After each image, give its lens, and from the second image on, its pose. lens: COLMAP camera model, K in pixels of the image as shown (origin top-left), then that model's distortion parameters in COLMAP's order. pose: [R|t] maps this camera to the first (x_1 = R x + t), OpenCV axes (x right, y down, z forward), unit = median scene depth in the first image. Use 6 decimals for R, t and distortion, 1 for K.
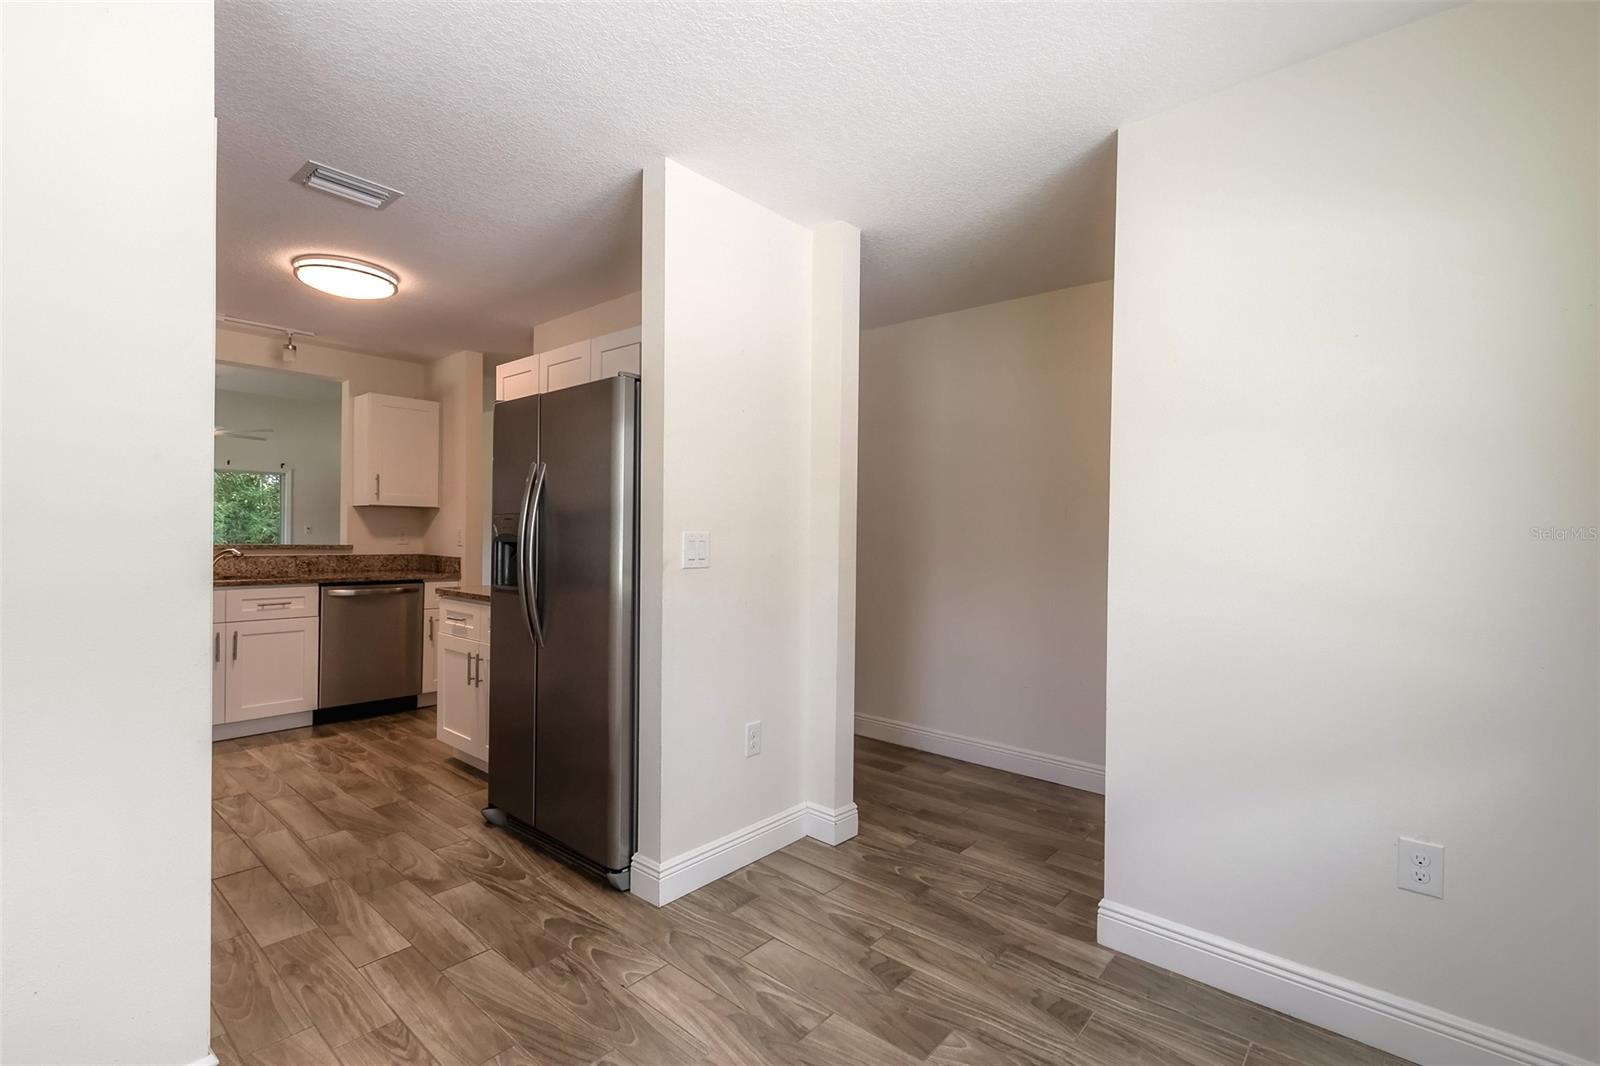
lens RADIAL K [[722.0, 0, 794.2], [0, 722.0, 530.0], [0, 0, 1]] dist [0.003439, 0.000405]
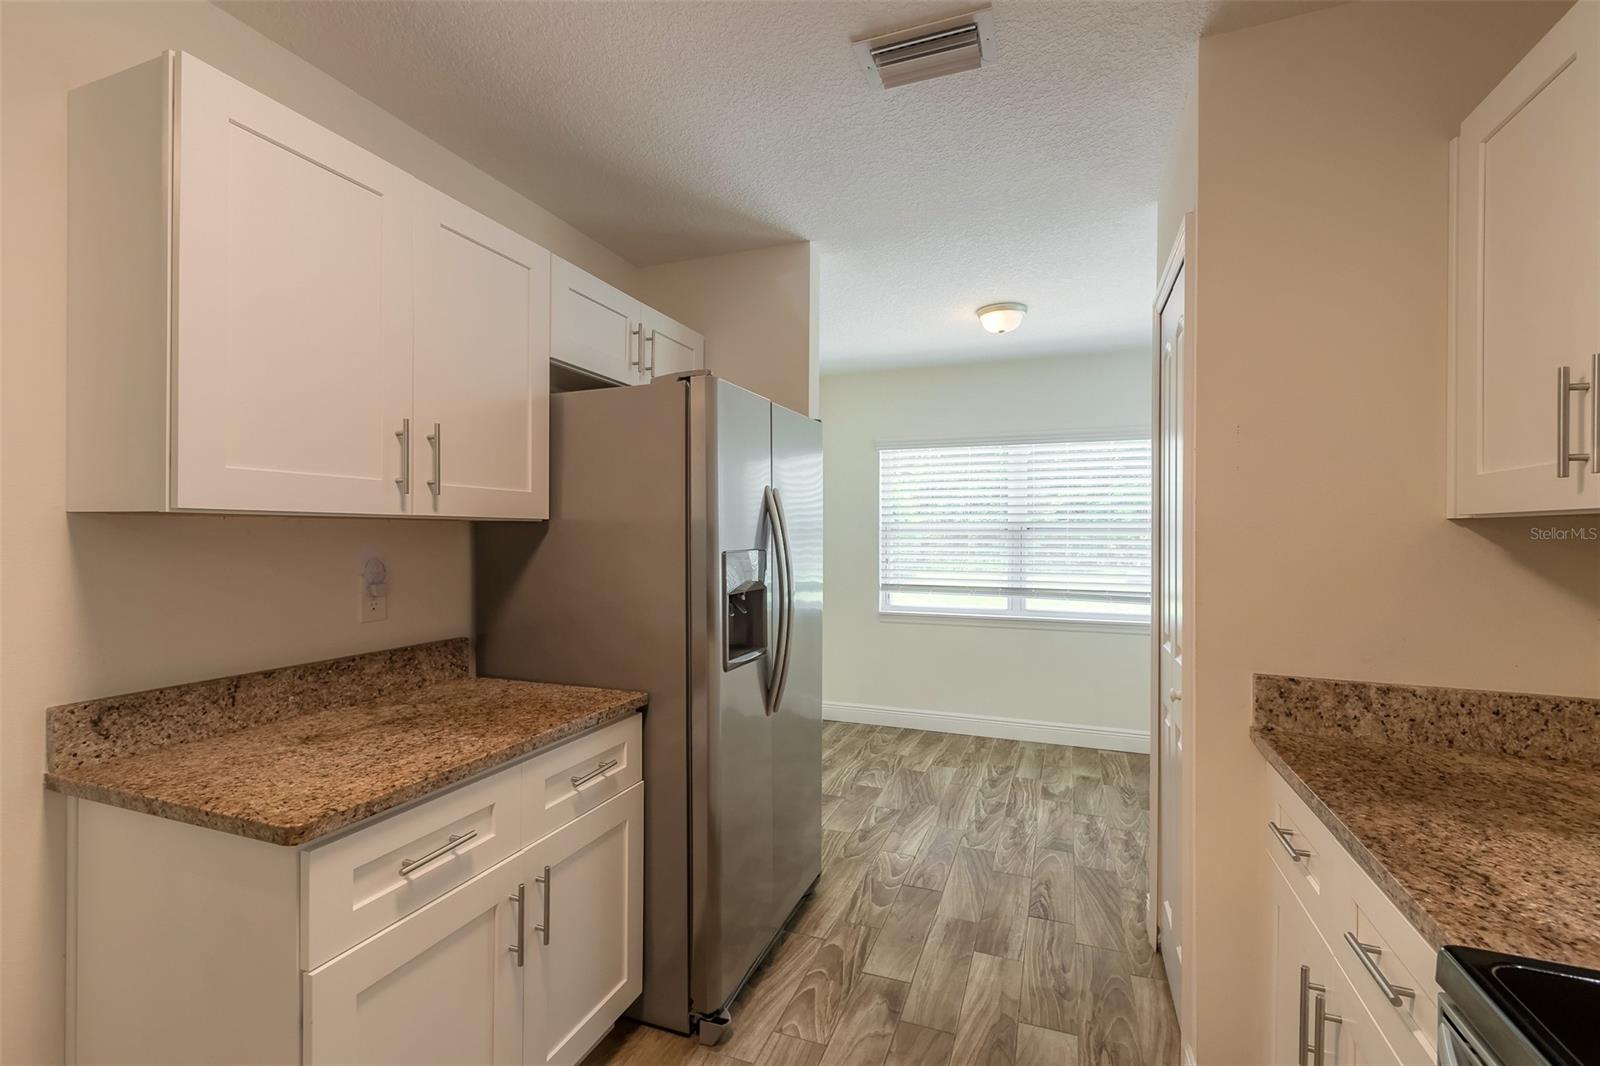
lens RADIAL K [[722.0, 0, 773.7], [0, 722.0, 533.8], [0, 0, 1]] dist [0.003439, 0.000405]
pose [[-0.323265, -0.011472, 0.946239, -0.982372], [-0.008600, 0.999921, 0.009185, -0.035548], [-0.946269, -0.005169, -0.323338, 1.113446]]
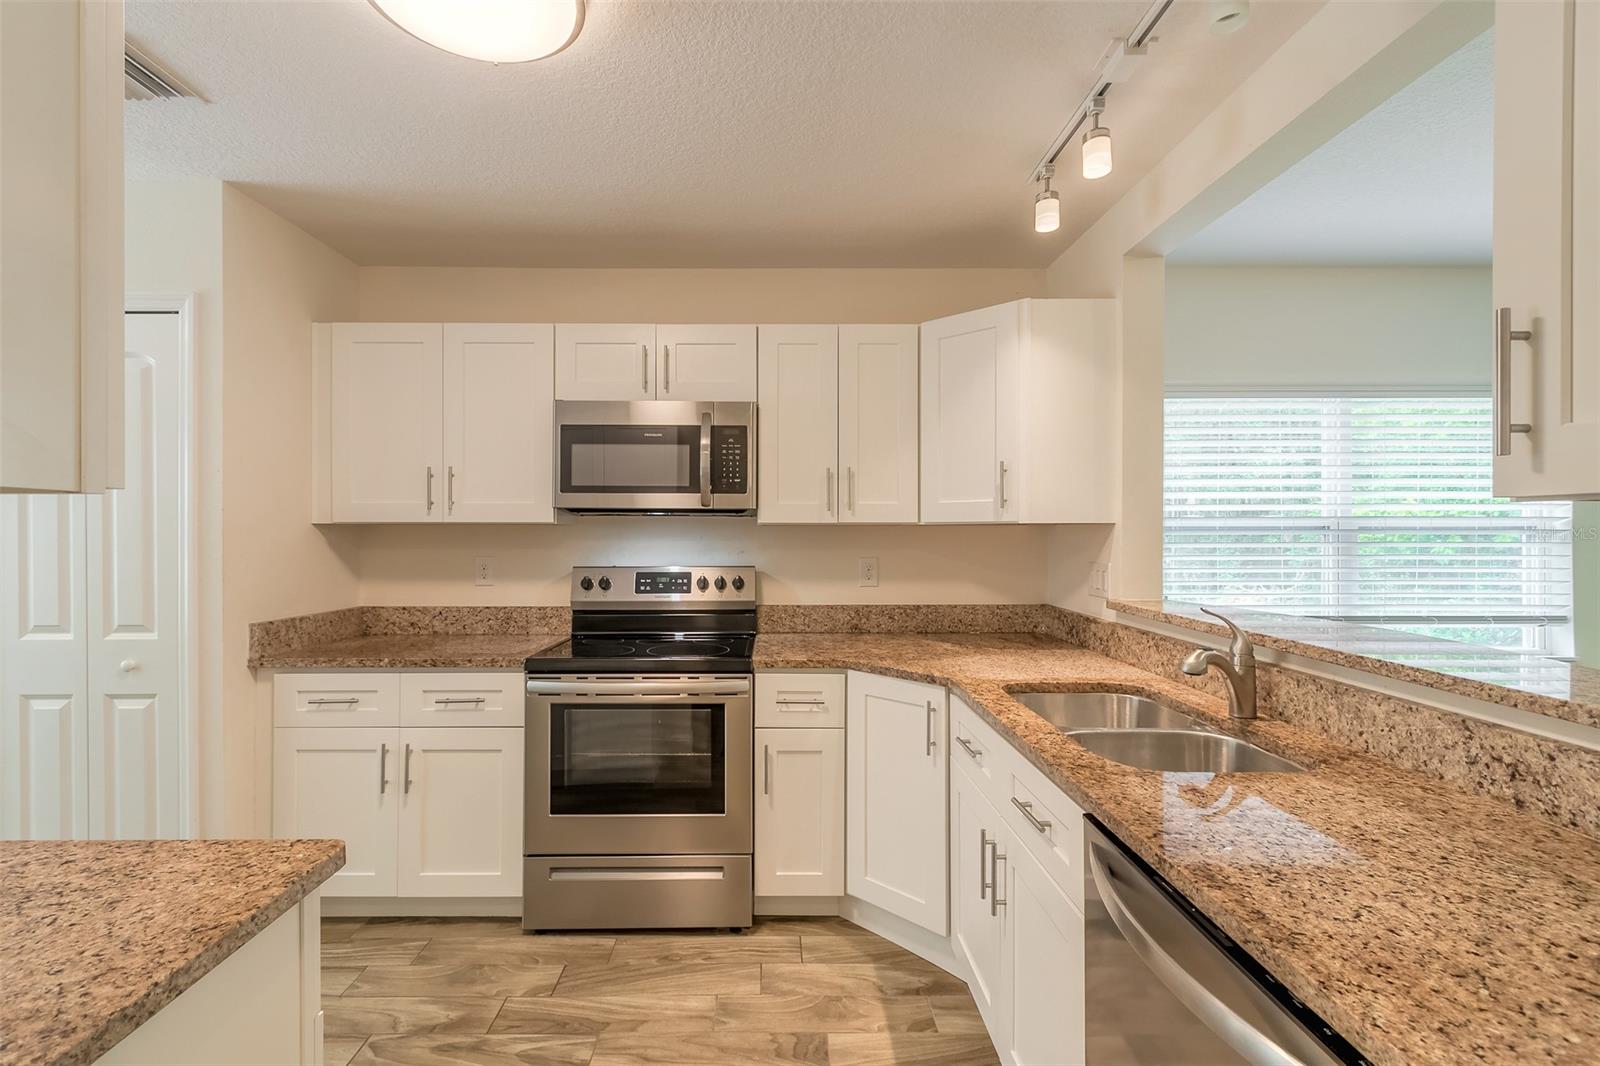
lens RADIAL K [[722.0, 0, 772.5], [0, 722.0, 535.2], [0, 0, 1]] dist [0.003439, 0.000405]
pose [[-0.755604, -0.008632, -0.654972, -0.528587], [-0.006467, 0.999963, -0.005718, -0.029412], [0.654997, -0.000085, -0.755632, 1.577843]]
